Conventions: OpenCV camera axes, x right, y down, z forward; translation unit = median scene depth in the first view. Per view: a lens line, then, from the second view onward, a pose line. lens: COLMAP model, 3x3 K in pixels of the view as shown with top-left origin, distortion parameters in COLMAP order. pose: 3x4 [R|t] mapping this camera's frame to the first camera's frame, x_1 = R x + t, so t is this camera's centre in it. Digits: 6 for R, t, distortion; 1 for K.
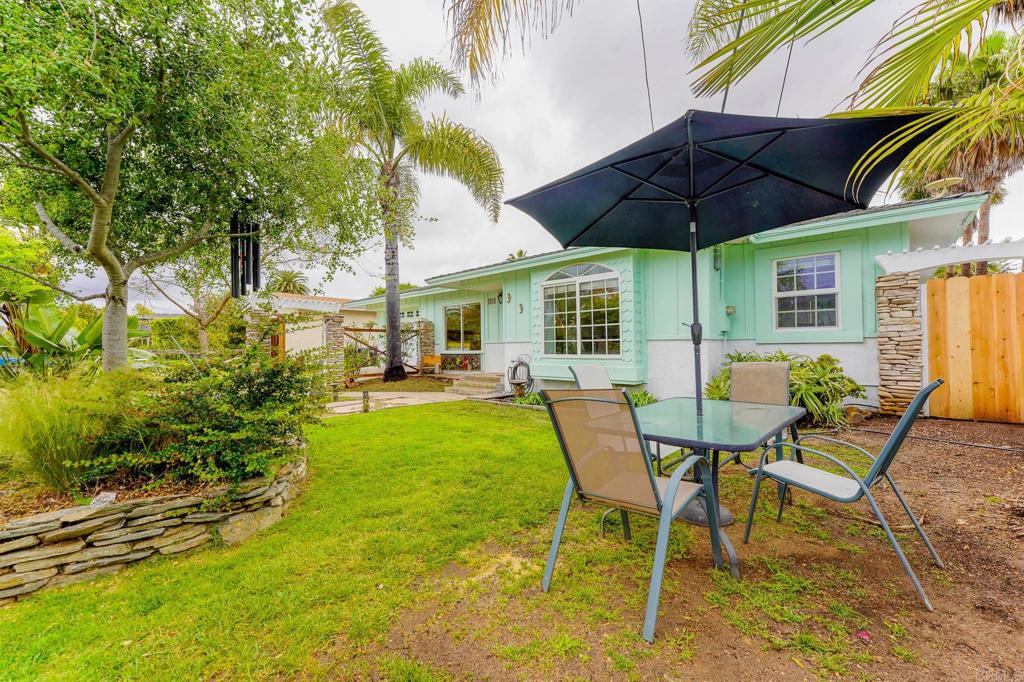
lens RADIAL K [[408.3, 0, 510.2], [0, 408.3, 342.7], [0, 0, 1]] dist [0.000966, 0.000027]
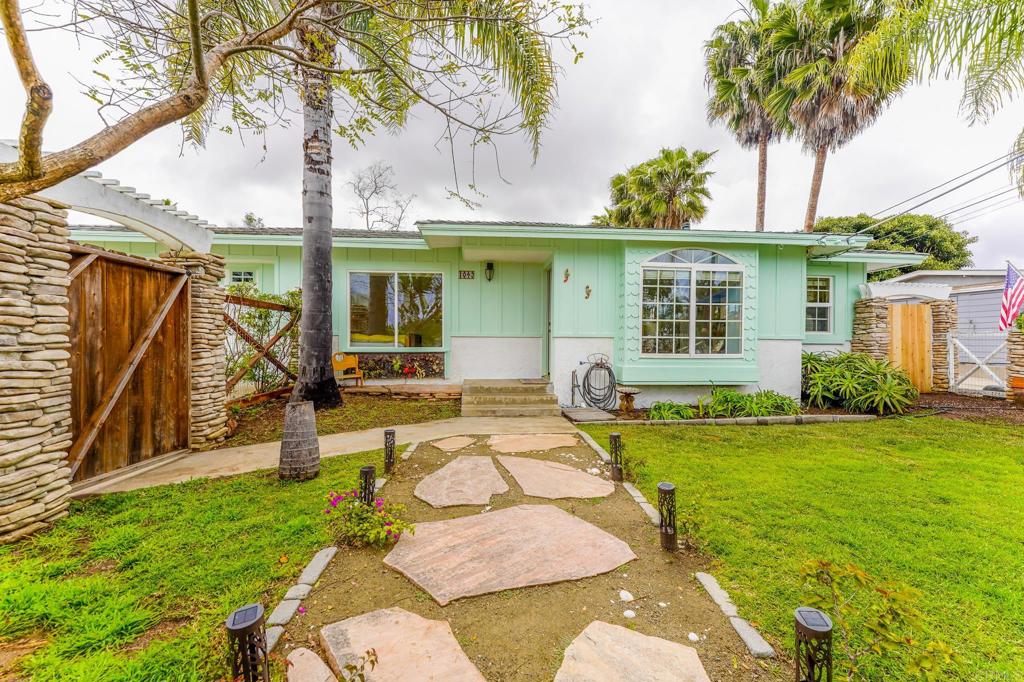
lens RADIAL K [[413.3, 0, 514.5], [0, 413.3, 343.5], [0, 0, 1]] dist [0.002245, 0.000180]
pose [[0.670091, 0.012733, 0.742170, -0.681652], [-0.021006, 0.999778, 0.001814, 0.013149], [-0.741982, -0.016805, 0.670209, 0.646102]]
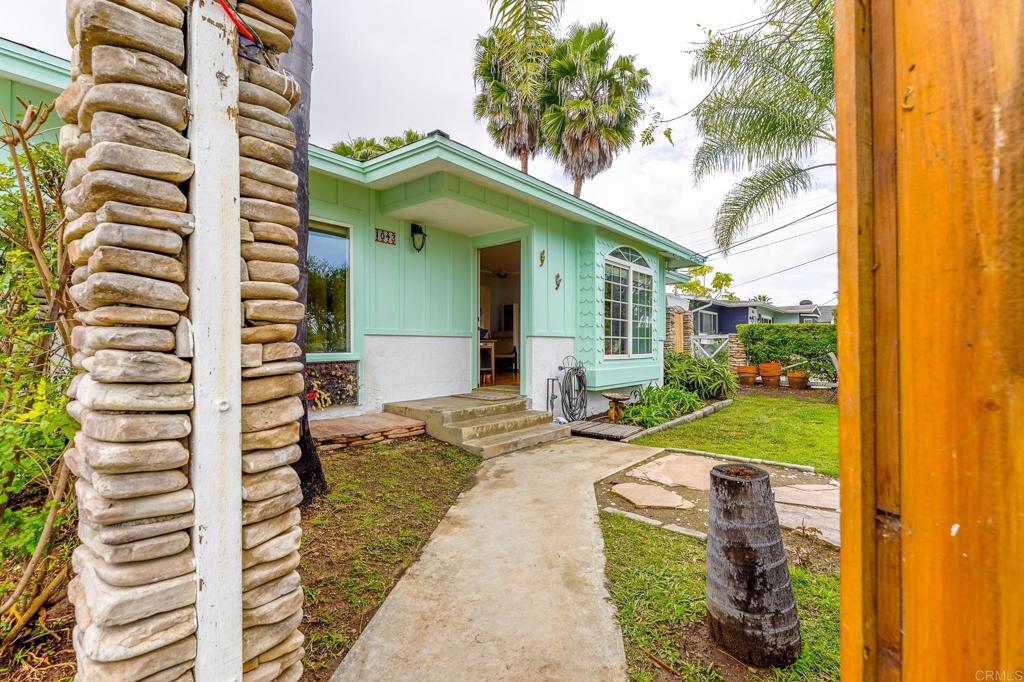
lens RADIAL K [[458.3, 0, 506.1], [0, 458.3, 342.4], [0, 0, 1]] dist [-0.001533, -0.000081]
pose [[-0.047596, 0.021678, 0.998631, -0.717526], [-0.006256, 0.999738, -0.022000, 0.025517], [-0.998847, -0.007295, -0.047448, 1.213055]]
